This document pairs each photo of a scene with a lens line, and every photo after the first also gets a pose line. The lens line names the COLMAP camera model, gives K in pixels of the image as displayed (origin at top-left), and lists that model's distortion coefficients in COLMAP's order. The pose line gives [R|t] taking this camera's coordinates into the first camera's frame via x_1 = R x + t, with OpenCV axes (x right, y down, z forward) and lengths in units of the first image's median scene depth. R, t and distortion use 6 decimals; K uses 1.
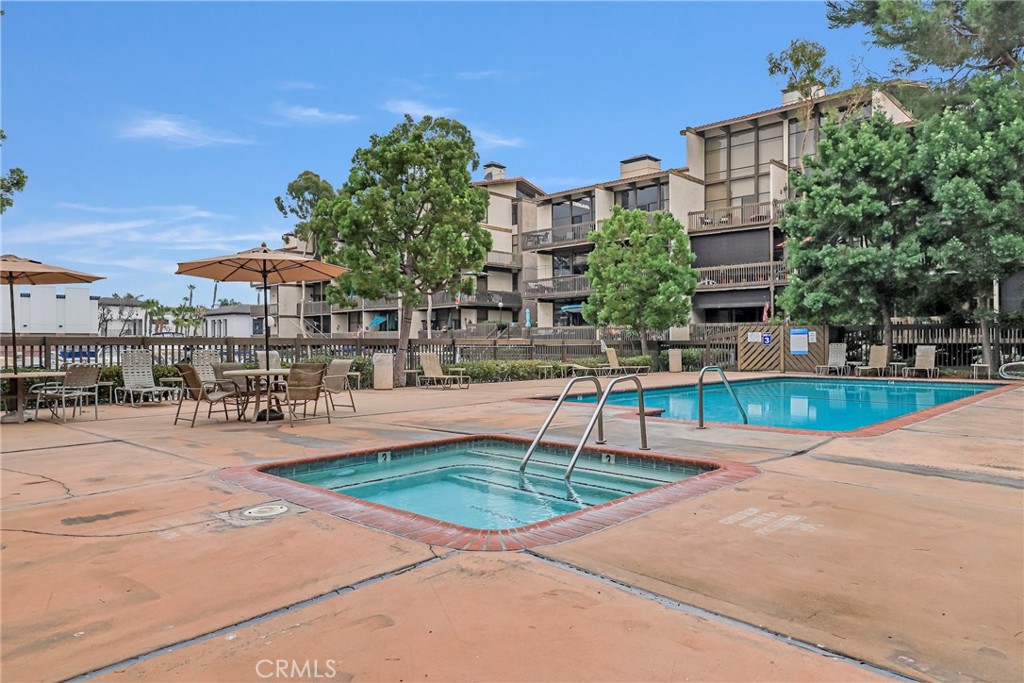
lens RADIAL K [[682.3, 0, 512.0], [0, 682.3, 341.5], [0, 0, 1]] dist [0.000703, 0.000059]
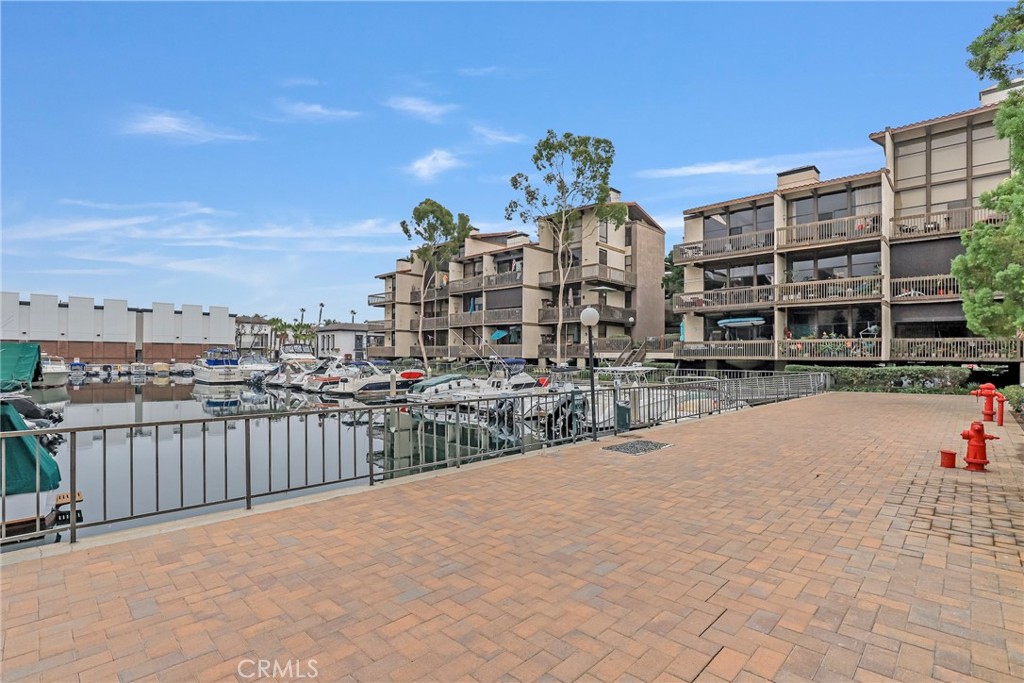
lens RADIAL K [[487.9, 0, 514.6], [0, 487.9, 348.6], [0, 0, 1]] dist [-0.026520, 0.000161]
pose [[0.999893, 0.009829, -0.010833, -0.161555], [-0.009953, 0.999885, -0.011431, -0.000232], [0.010719, 0.011538, 0.999876, 0.235433]]
